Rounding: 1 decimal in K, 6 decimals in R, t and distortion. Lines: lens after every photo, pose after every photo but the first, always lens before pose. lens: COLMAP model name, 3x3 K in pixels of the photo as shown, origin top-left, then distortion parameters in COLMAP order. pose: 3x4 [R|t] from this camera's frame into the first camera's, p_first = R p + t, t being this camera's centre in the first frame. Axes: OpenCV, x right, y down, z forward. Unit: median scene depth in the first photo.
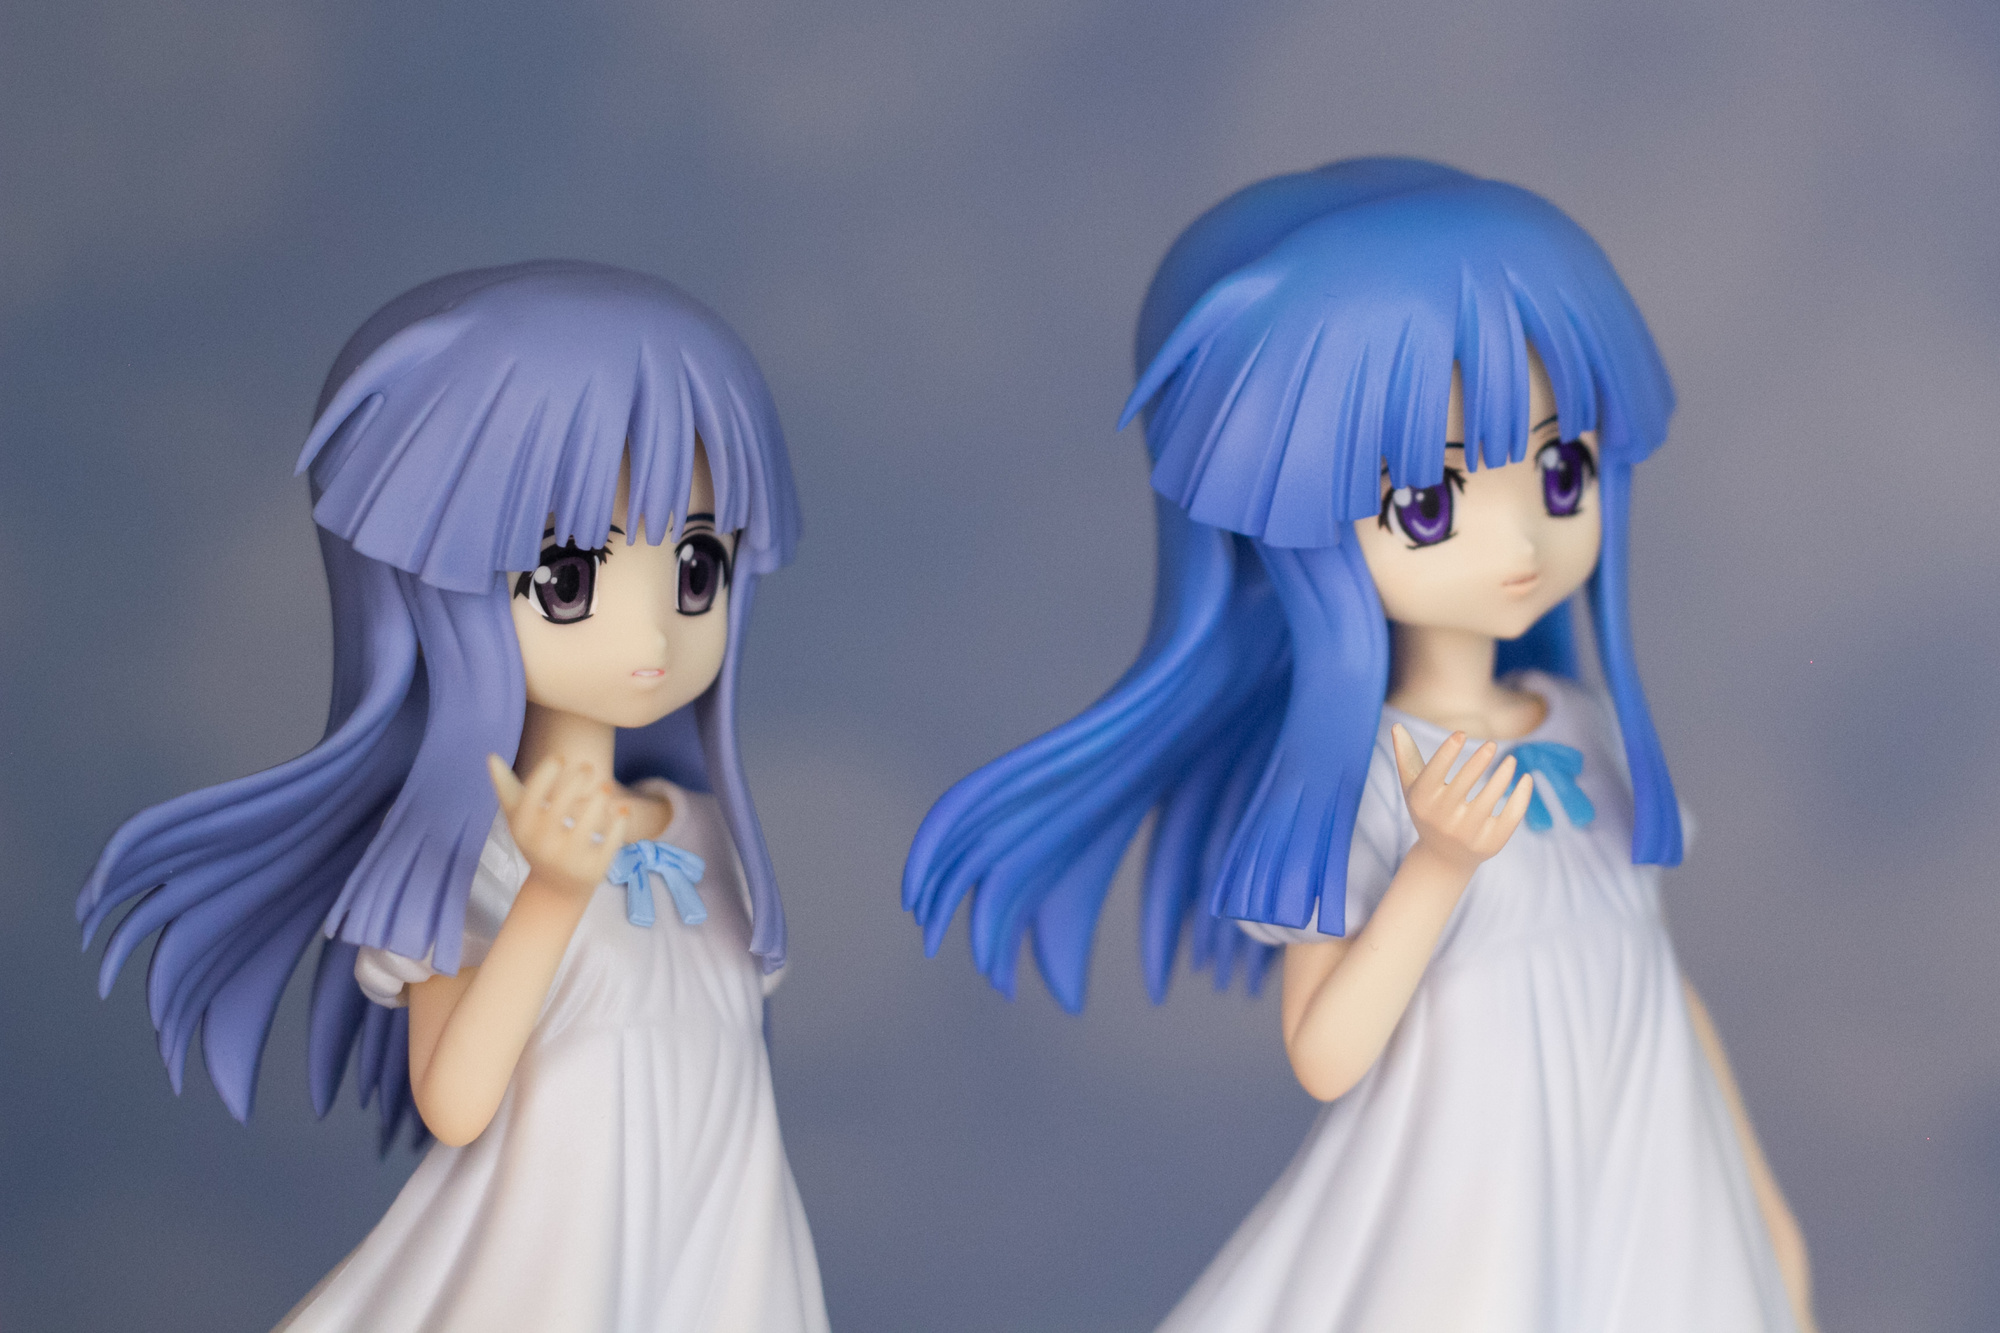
lens RADIAL K [[5556.9, 0, 997.1], [0, 5556.9, 667.4], [0, 0, 1]] dist [-0.132435, 0.000000]
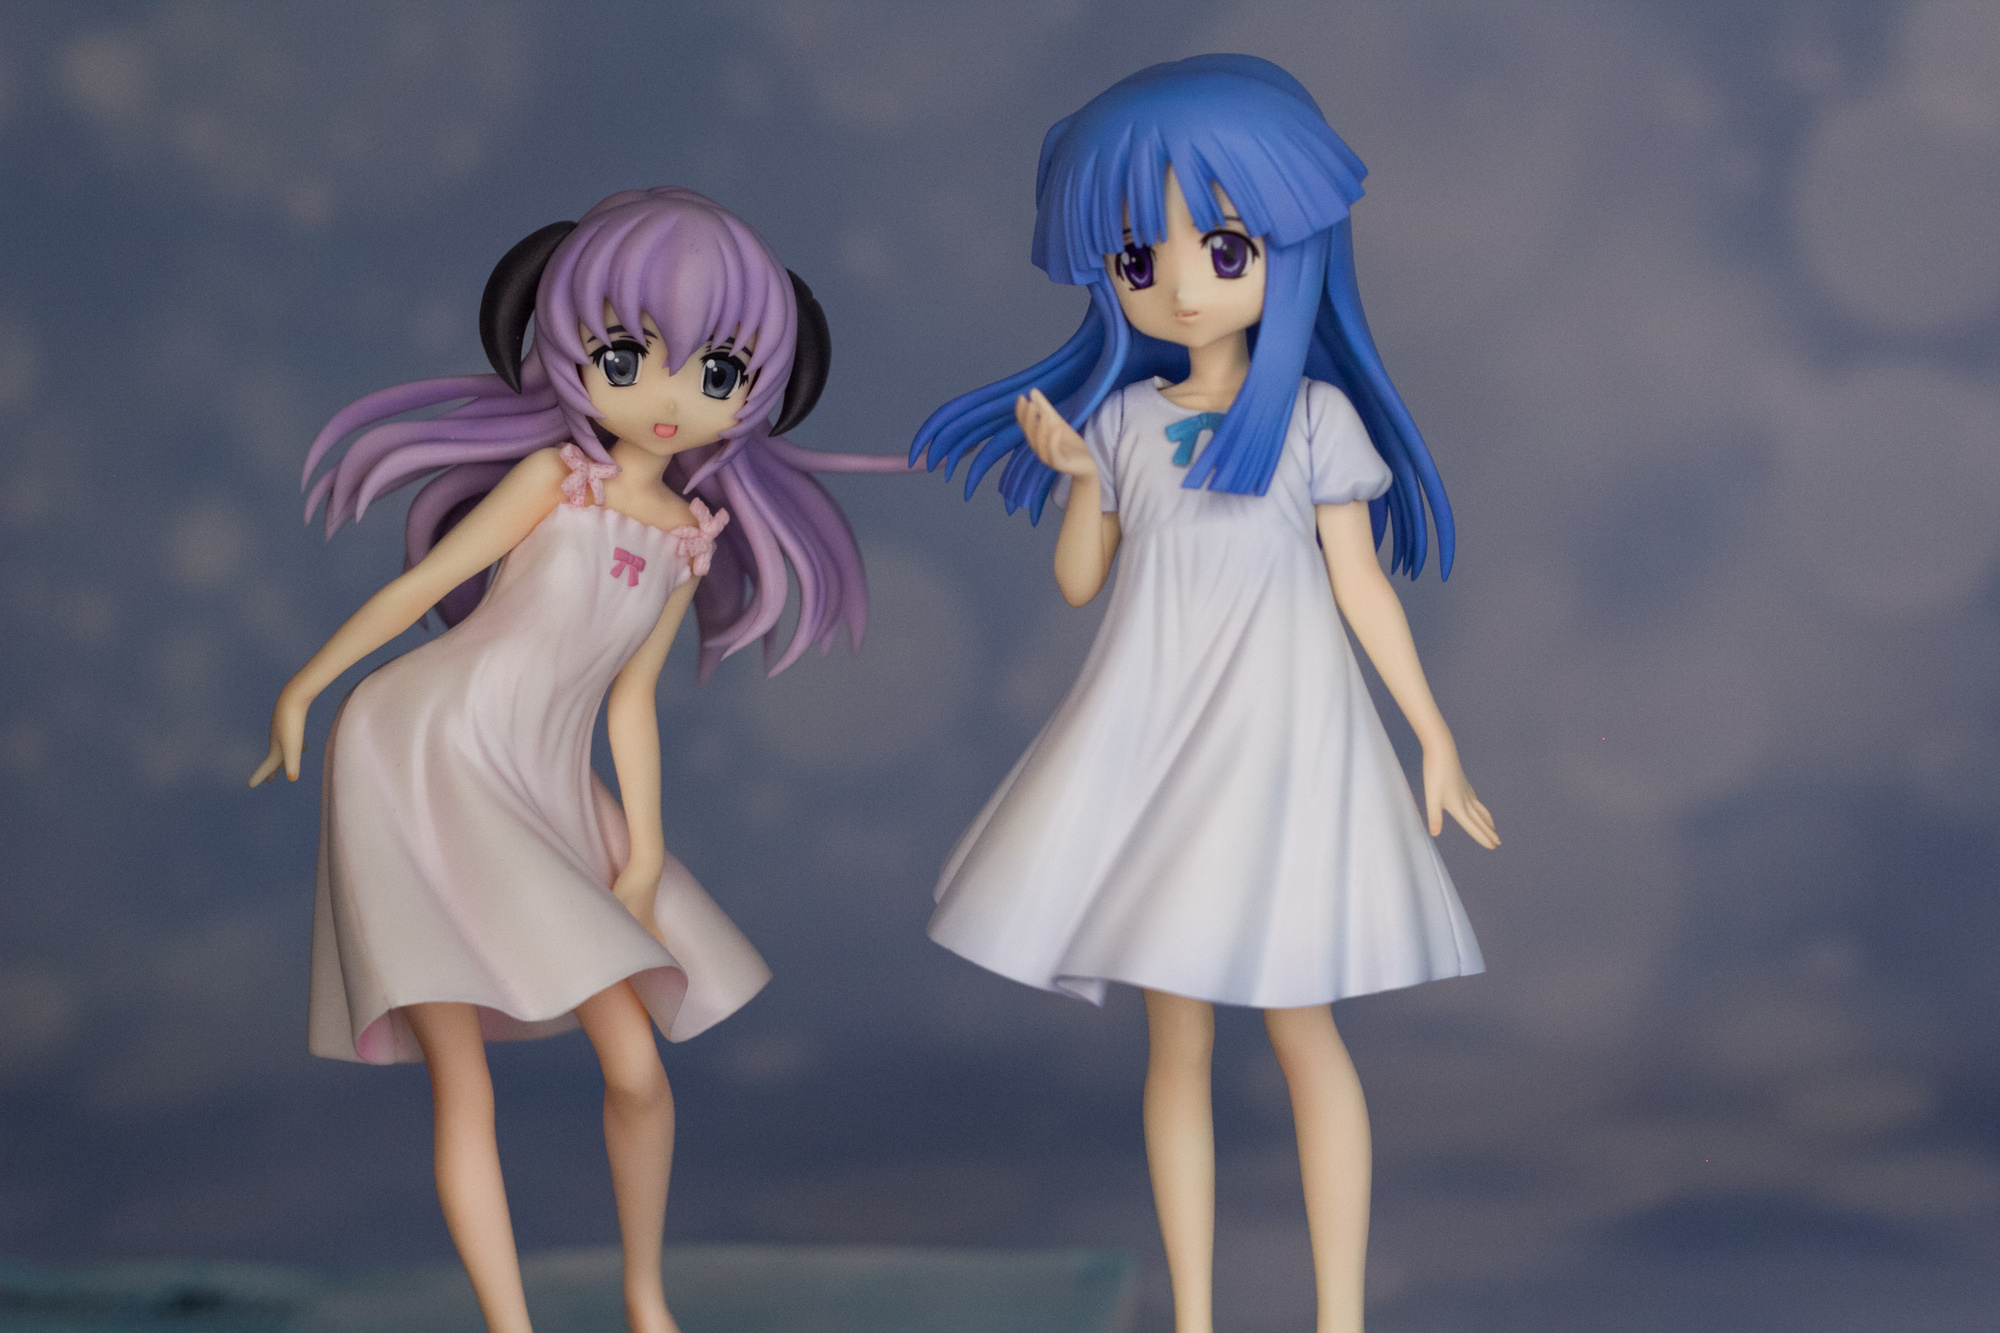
lens RADIAL K [[5556.9, 0, 990.3], [0, 5556.9, 667.6], [0, 0, 1]] dist [-0.132435, 0.000000]
pose [[0.645715, 0.126794, -0.752978, 1.338403], [-0.060744, 0.991521, 0.114872, -0.099239], [0.761159, -0.028436, 0.647942, -0.136284]]
